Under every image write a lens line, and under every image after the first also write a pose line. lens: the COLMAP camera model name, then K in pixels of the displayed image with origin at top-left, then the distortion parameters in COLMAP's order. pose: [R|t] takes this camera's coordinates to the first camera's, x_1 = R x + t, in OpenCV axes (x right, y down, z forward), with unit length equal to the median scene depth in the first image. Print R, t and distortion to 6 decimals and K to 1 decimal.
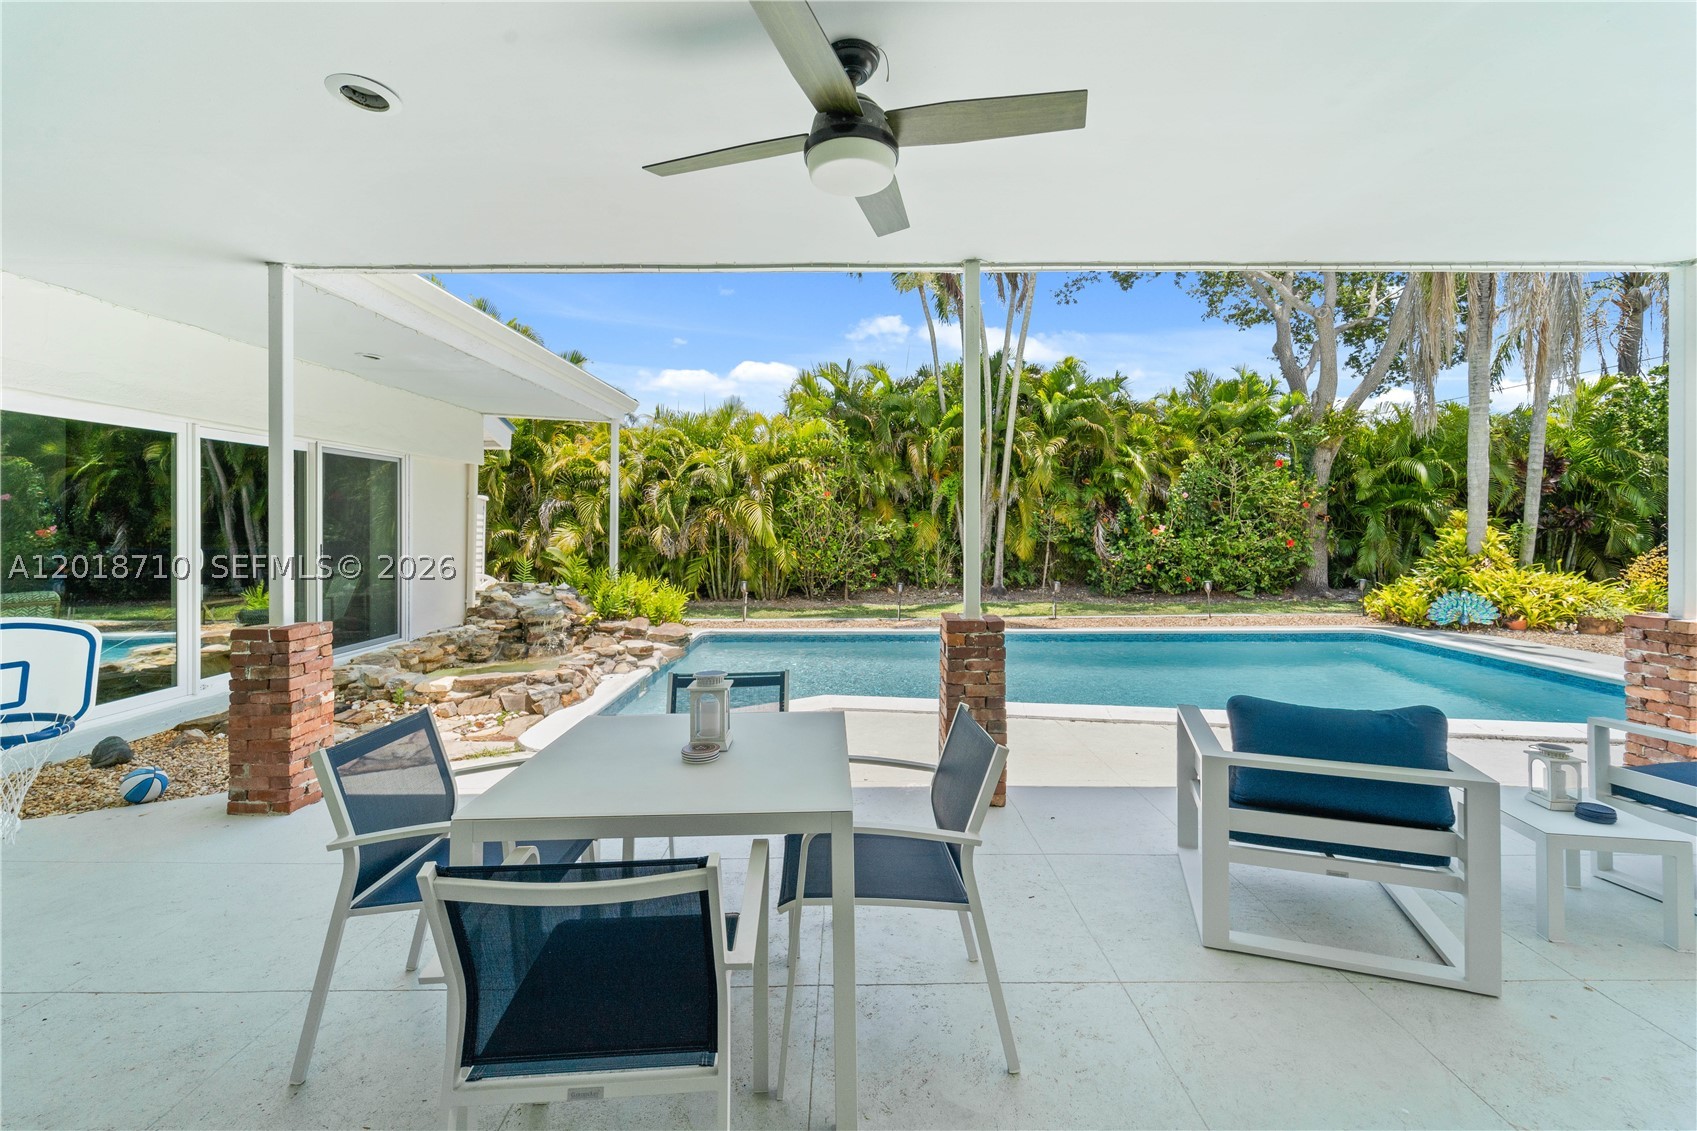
lens RADIAL K [[690.0, 0, 876.3], [0, 690.0, 528.7], [0, 0, 1]] dist [0.001454, 0.000102]
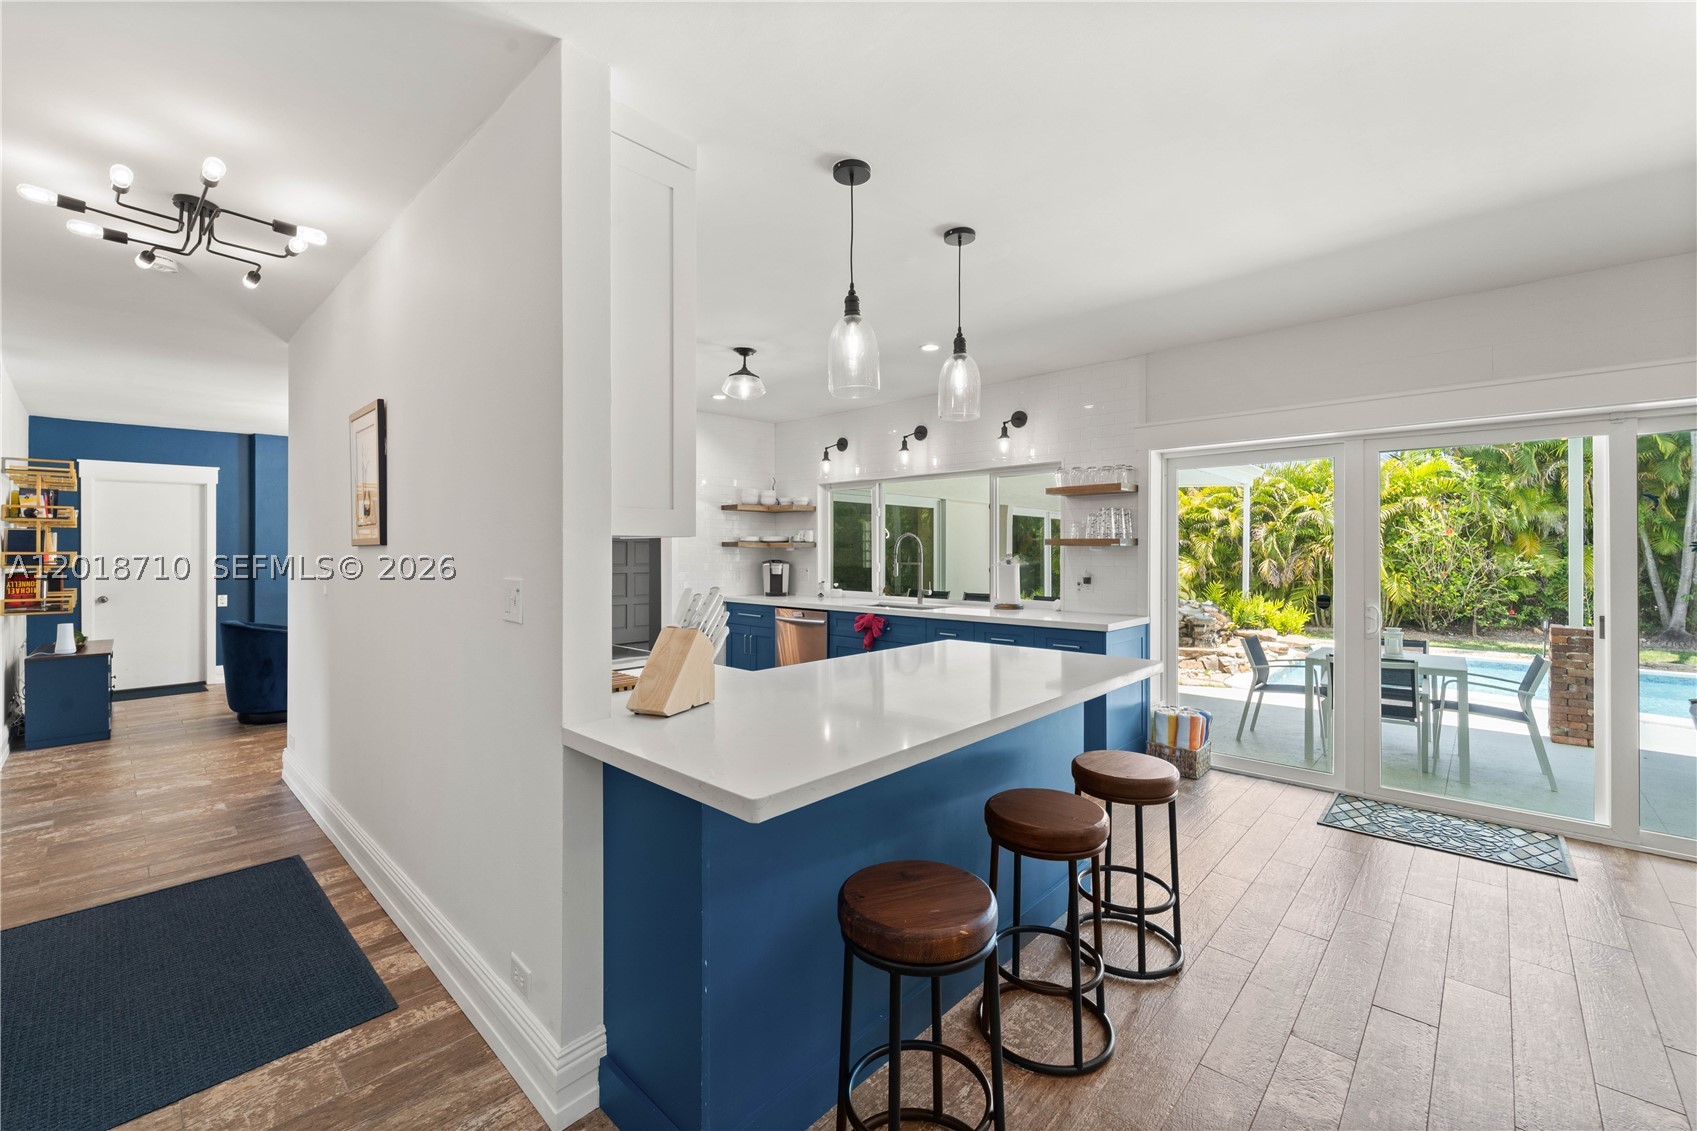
lens RADIAL K [[690.0, 0, 852.7], [0, 690.0, 550.6], [0, 0, 1]] dist [0.001454, 0.000102]
pose [[0.710542, -0.001151, -0.703654, 0.021974], [-0.005862, 0.999954, -0.007555, -0.006853], [0.703630, 0.009493, 0.710503, -0.362843]]
